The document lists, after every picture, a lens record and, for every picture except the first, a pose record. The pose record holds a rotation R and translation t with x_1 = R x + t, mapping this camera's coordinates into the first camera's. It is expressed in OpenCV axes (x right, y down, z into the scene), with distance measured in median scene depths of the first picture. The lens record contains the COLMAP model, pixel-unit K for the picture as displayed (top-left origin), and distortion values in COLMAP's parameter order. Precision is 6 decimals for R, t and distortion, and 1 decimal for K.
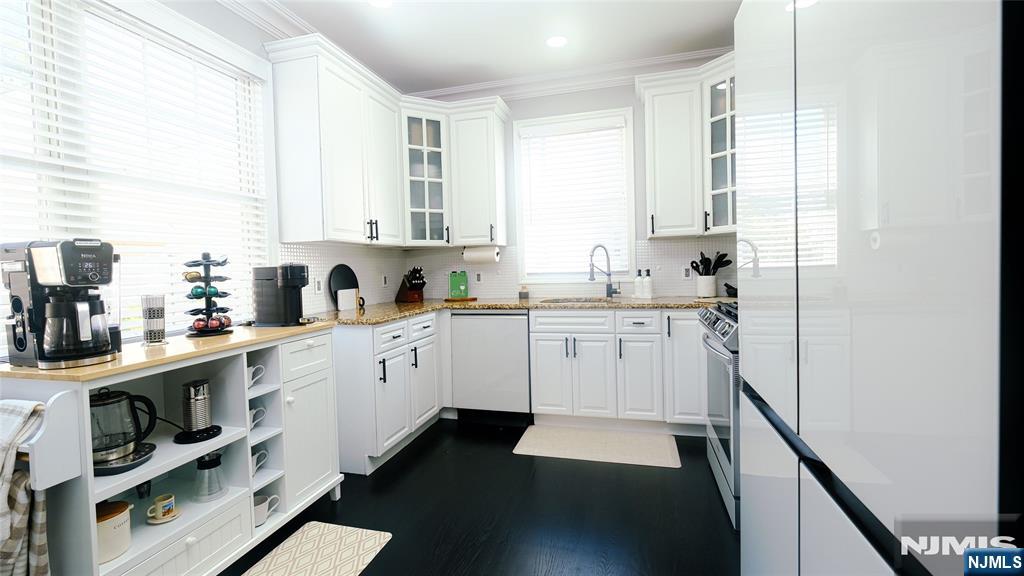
lens RADIAL K [[521.9, 0, 510.9], [0, 521.9, 272.6], [0, 0, 1]] dist [-0.003083, -0.001295]
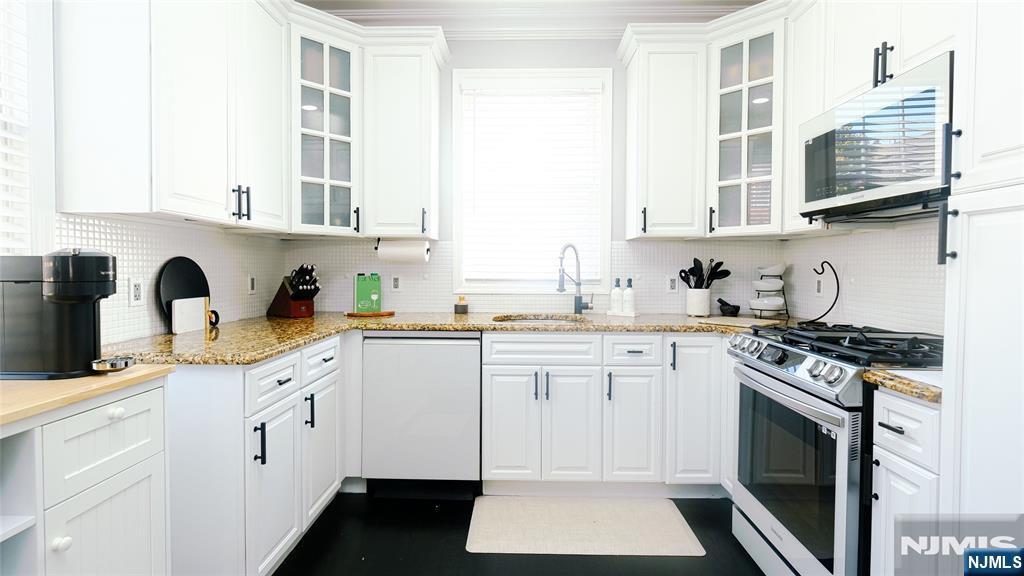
lens RADIAL K [[521.9, 0, 510.9], [0, 521.9, 272.6], [0, 0, 1]] dist [-0.003083, -0.001295]
pose [[0.961518, 0.030061, 0.273093, -0.119594], [-0.028618, 0.999547, -0.009267, -0.002959], [-0.273248, 0.001095, 0.961943, 0.309884]]
